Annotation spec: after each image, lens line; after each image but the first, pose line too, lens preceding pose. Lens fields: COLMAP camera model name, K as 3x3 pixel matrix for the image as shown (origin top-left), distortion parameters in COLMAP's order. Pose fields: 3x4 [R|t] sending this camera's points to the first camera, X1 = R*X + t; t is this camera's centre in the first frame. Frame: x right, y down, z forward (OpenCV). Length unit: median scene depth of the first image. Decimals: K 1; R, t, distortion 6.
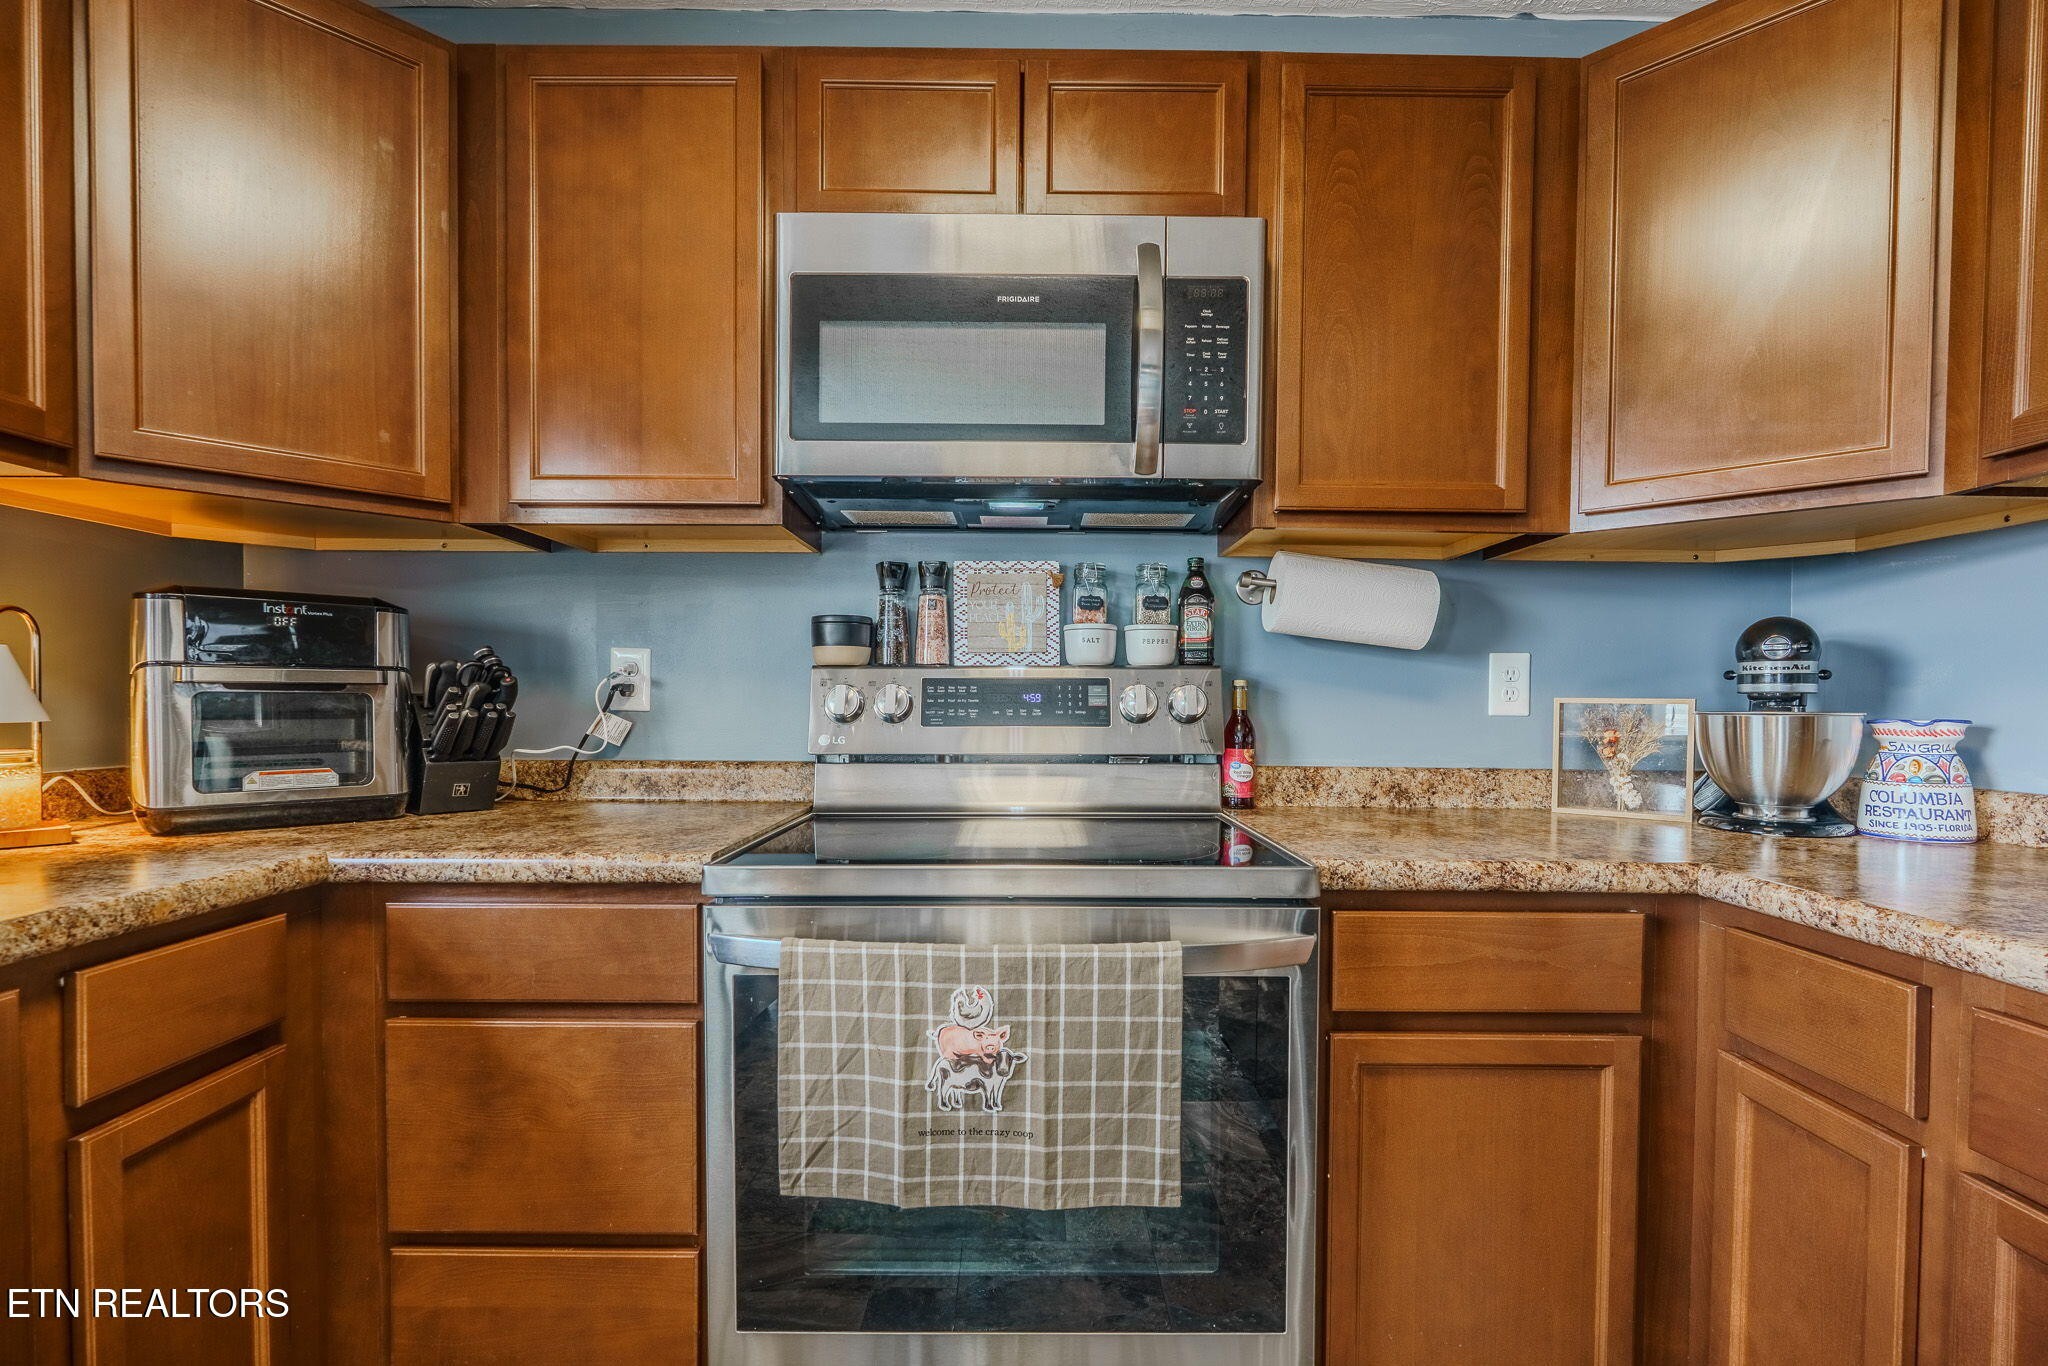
lens RADIAL K [[928.0, 0, 1026.4], [0, 928.0, 719.2], [0, 0, 1]] dist [-0.009720, 0.000288]
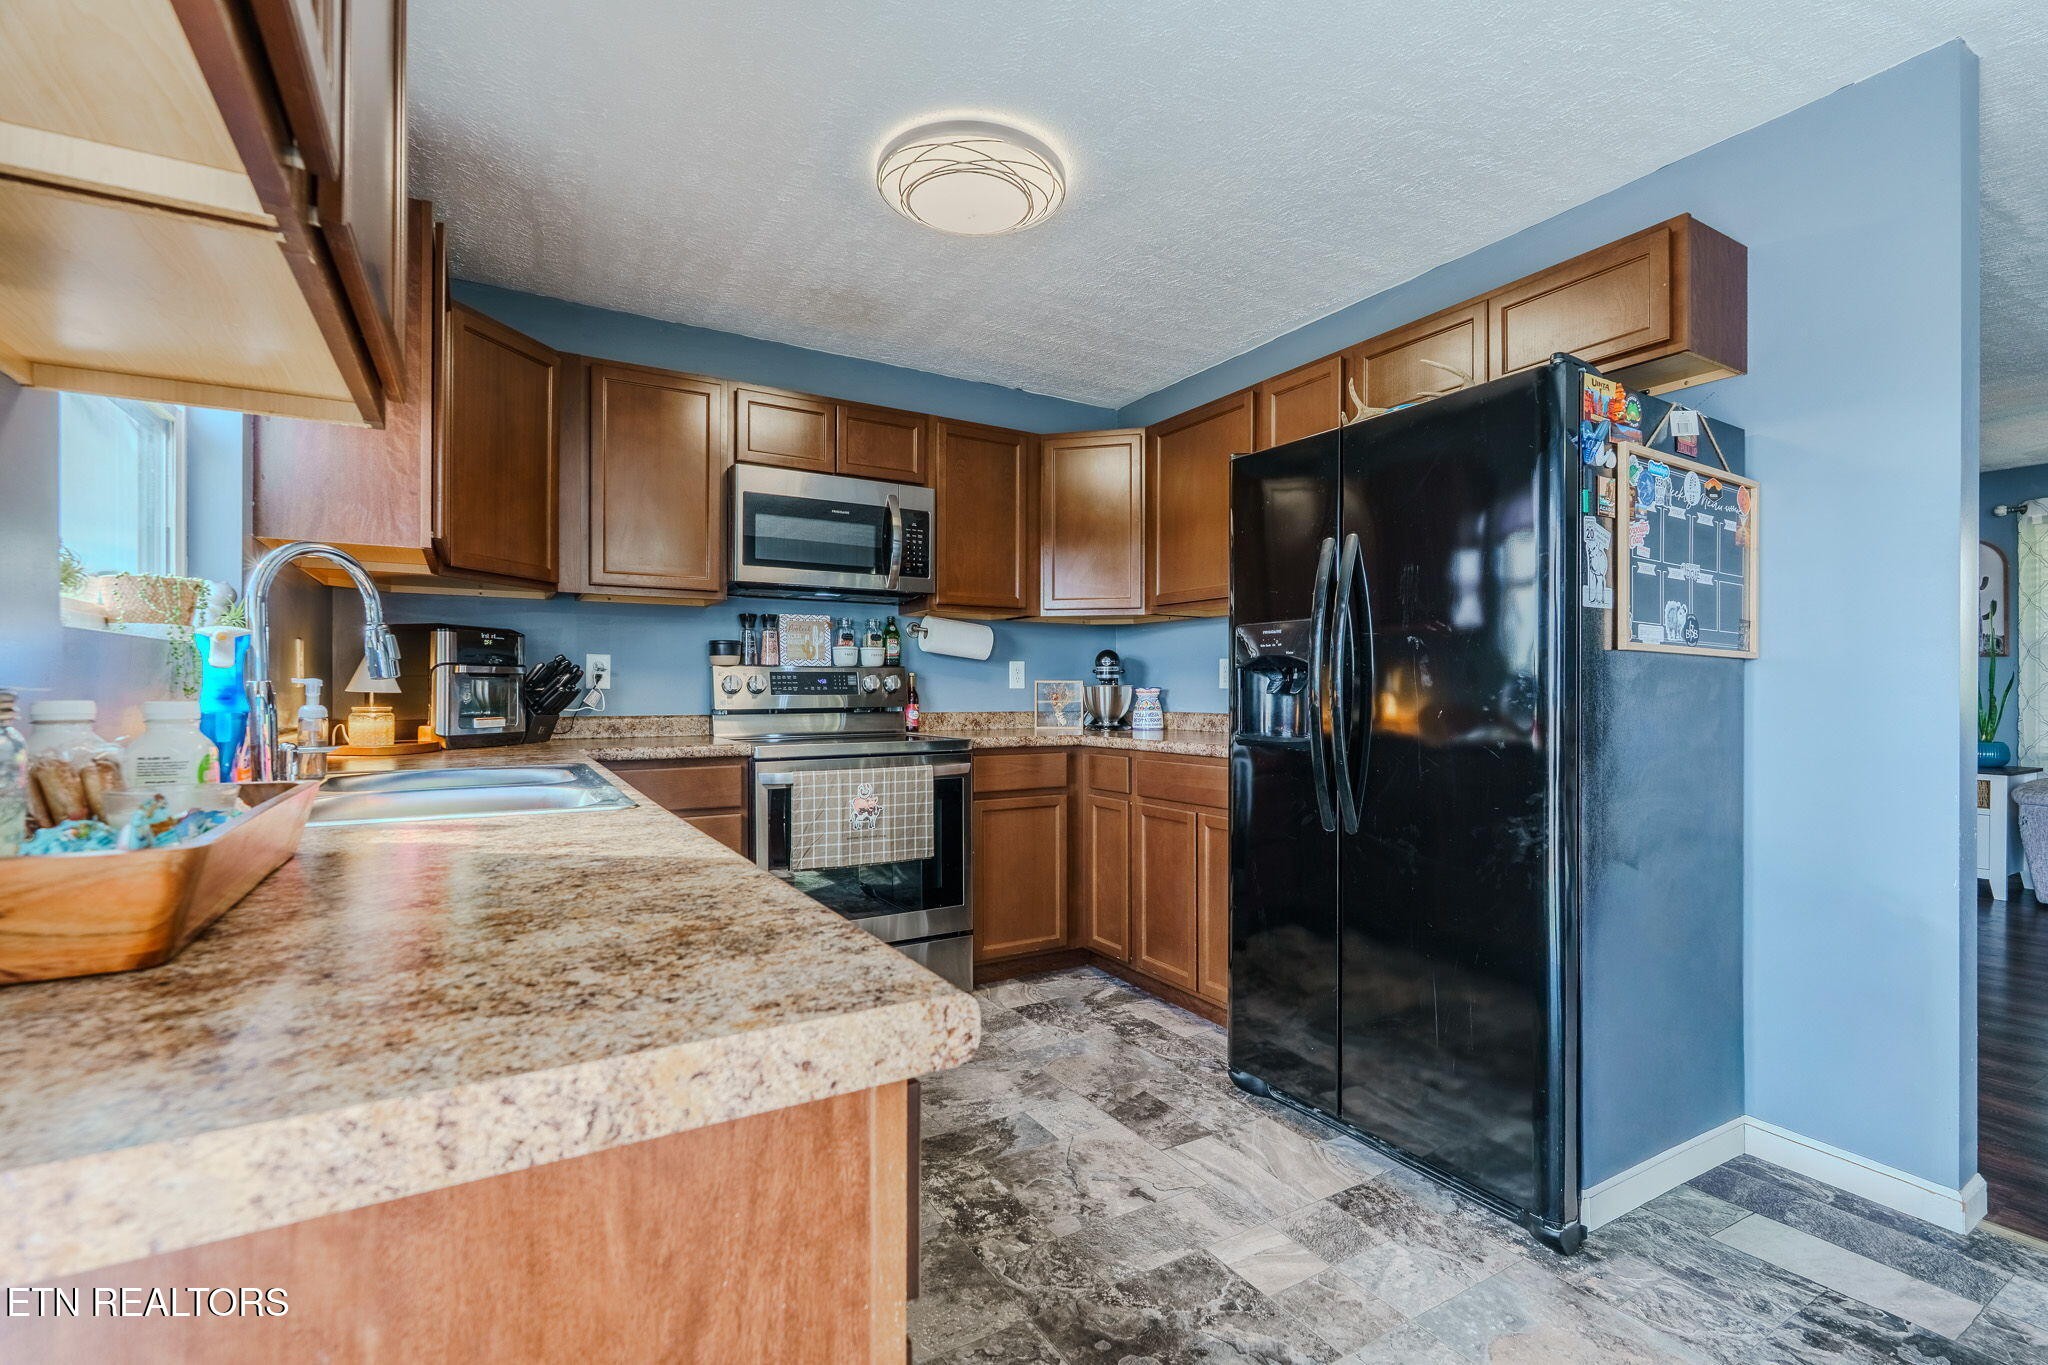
lens RADIAL K [[909.0, 0, 1024.0], [0, 909.0, 682.5], [0, 0, 1]] dist [-0.001779, -0.000018]
pose [[0.859372, -0.003257, 0.511341, -0.758763], [0.016847, 0.999617, -0.021946, 0.038117], [-0.511074, 0.027475, 0.859098, -1.162558]]
